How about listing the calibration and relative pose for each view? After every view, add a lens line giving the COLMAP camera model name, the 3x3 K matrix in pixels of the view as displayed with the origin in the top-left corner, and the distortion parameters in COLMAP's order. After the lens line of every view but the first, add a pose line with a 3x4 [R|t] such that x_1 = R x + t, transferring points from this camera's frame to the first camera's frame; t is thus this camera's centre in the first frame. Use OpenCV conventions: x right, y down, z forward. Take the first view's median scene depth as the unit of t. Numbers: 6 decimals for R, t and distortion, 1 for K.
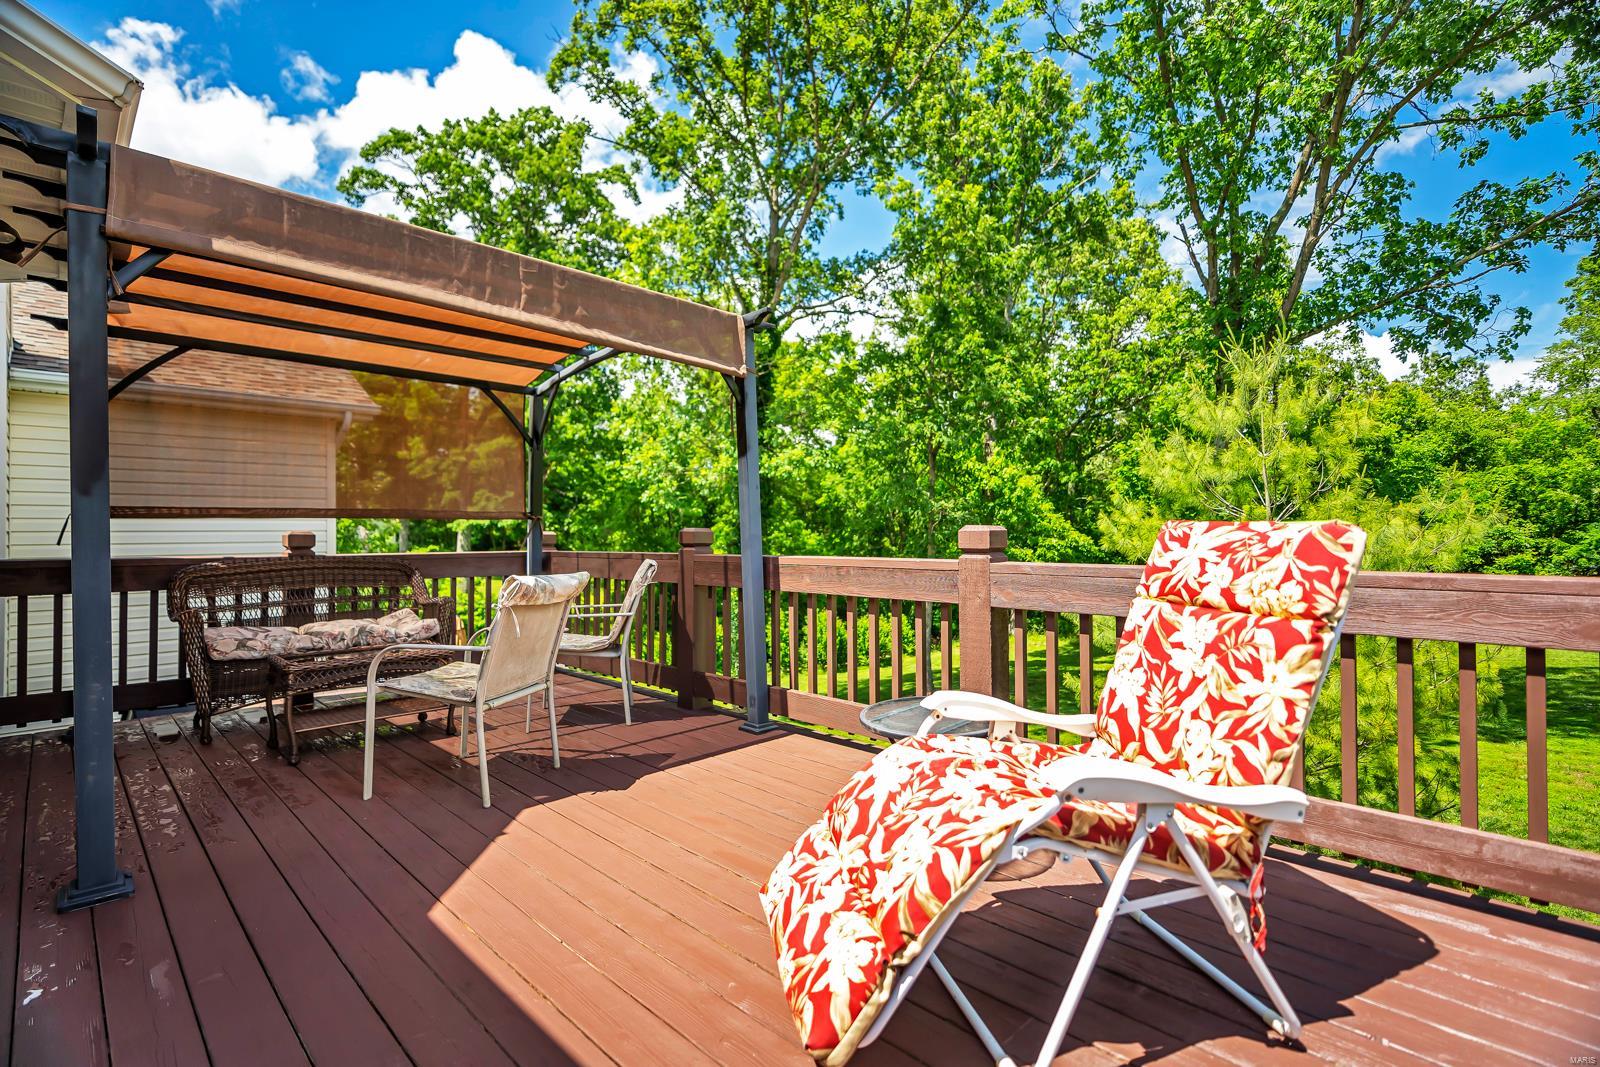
lens RADIAL K [[743.9, 0, 800.8], [0, 743.9, 539.6], [0, 0, 1]] dist [-0.008891, 0.003729]
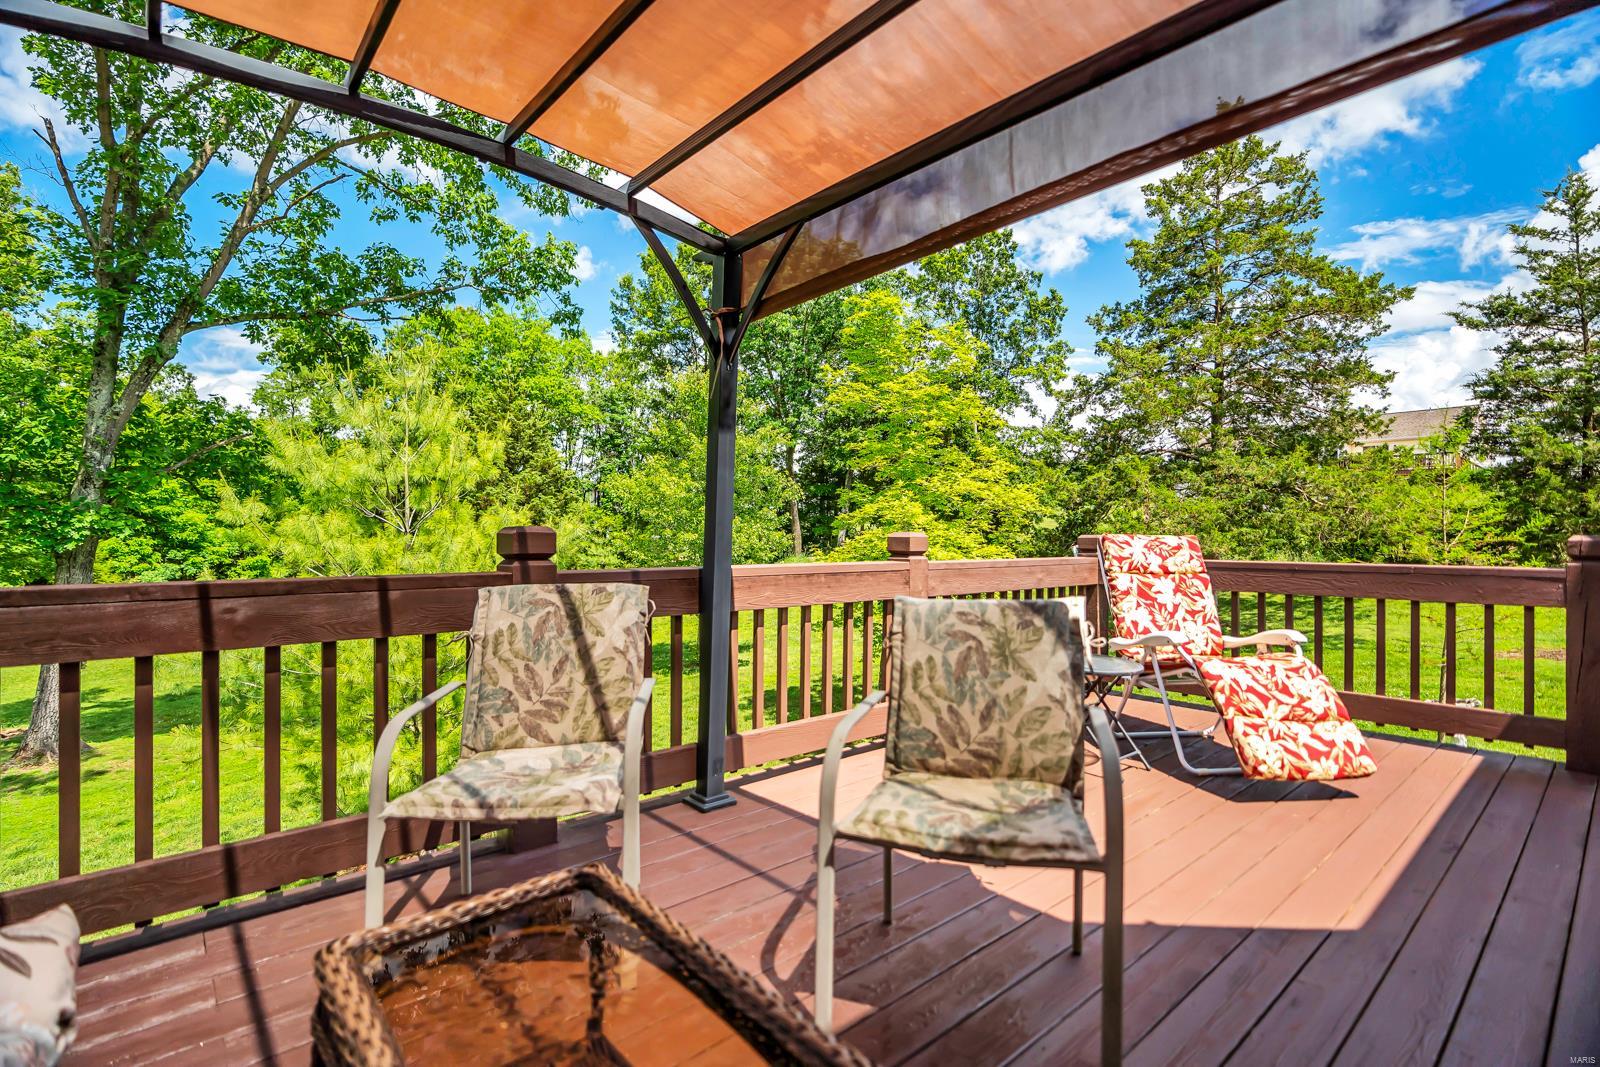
lens RADIAL K [[743.9, 0, 813.1], [0, 743.9, 537.0], [0, 0, 1]] dist [-0.008891, 0.003729]
pose [[0.076899, 0.003068, 0.997034, -0.180986], [0.004346, 0.999985, -0.003412, -0.001563], [-0.997029, 0.004595, 0.076885, 0.193327]]
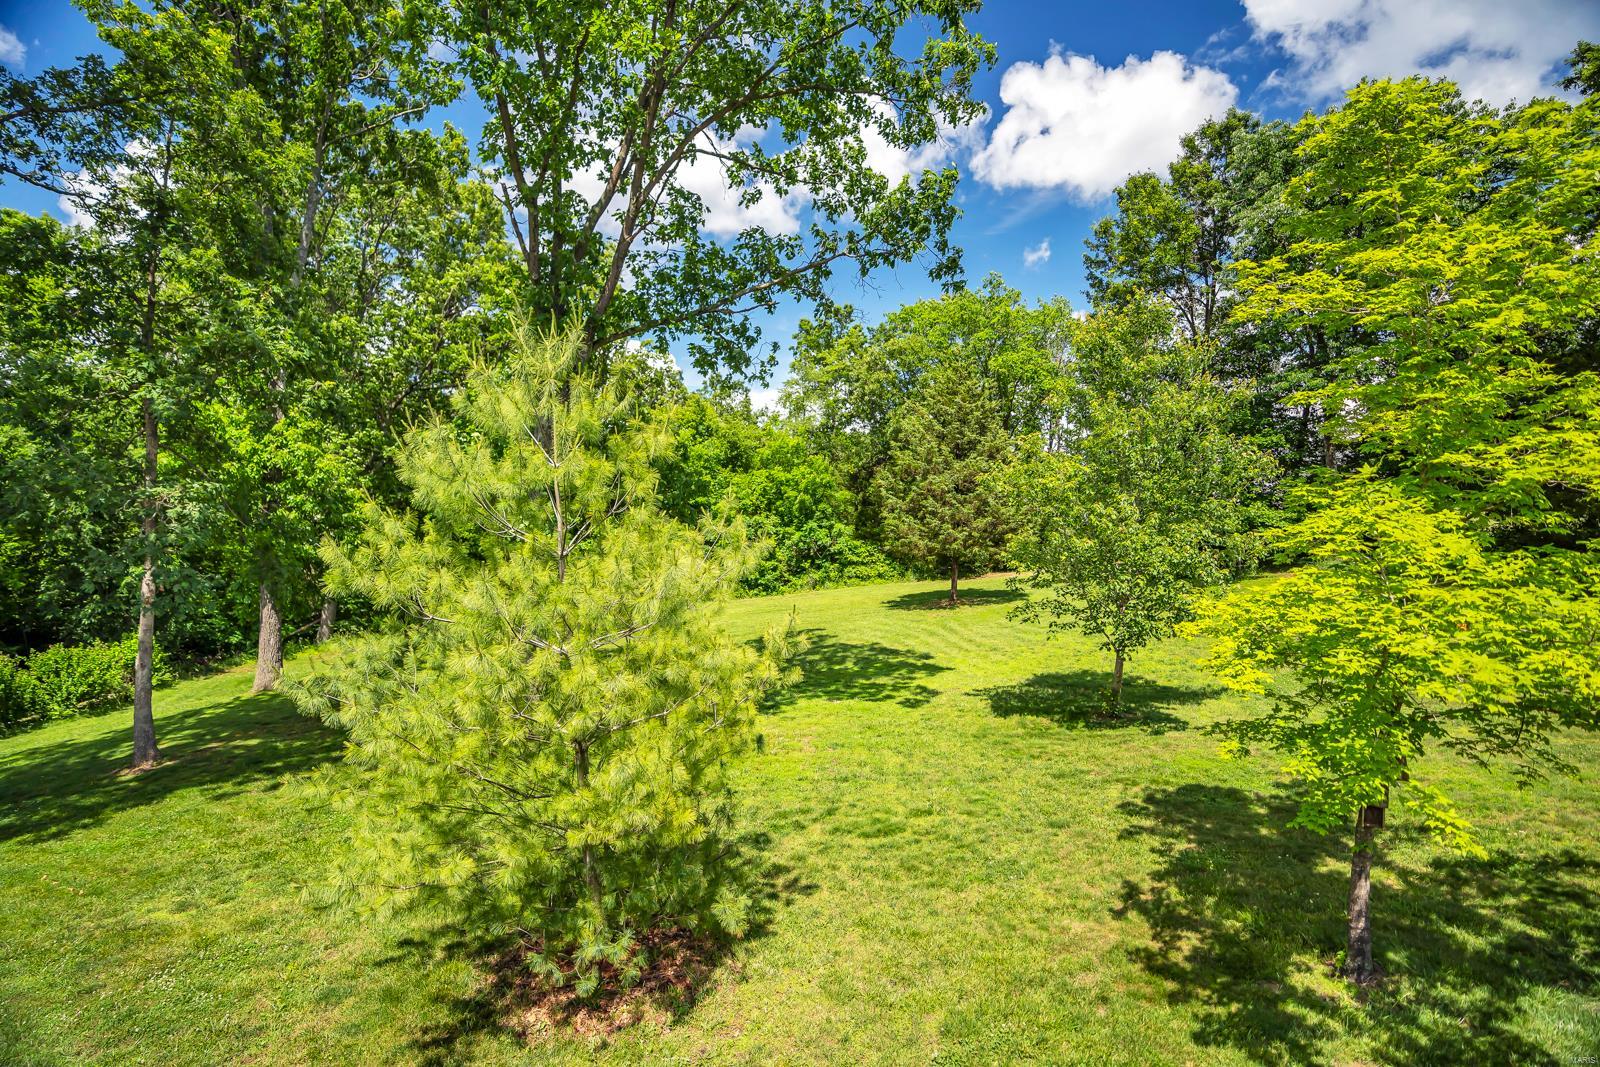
lens RADIAL K [[743.9, 0, 761.5], [0, 743.9, 512.8], [0, 0, 1]] dist [-0.008891, 0.003729]
pose [[0.717749, 0.014167, 0.696158, 0.130300], [-0.012540, 0.999894, -0.007419, -0.033251], [-0.696189, -0.003405, 0.717850, 0.158280]]
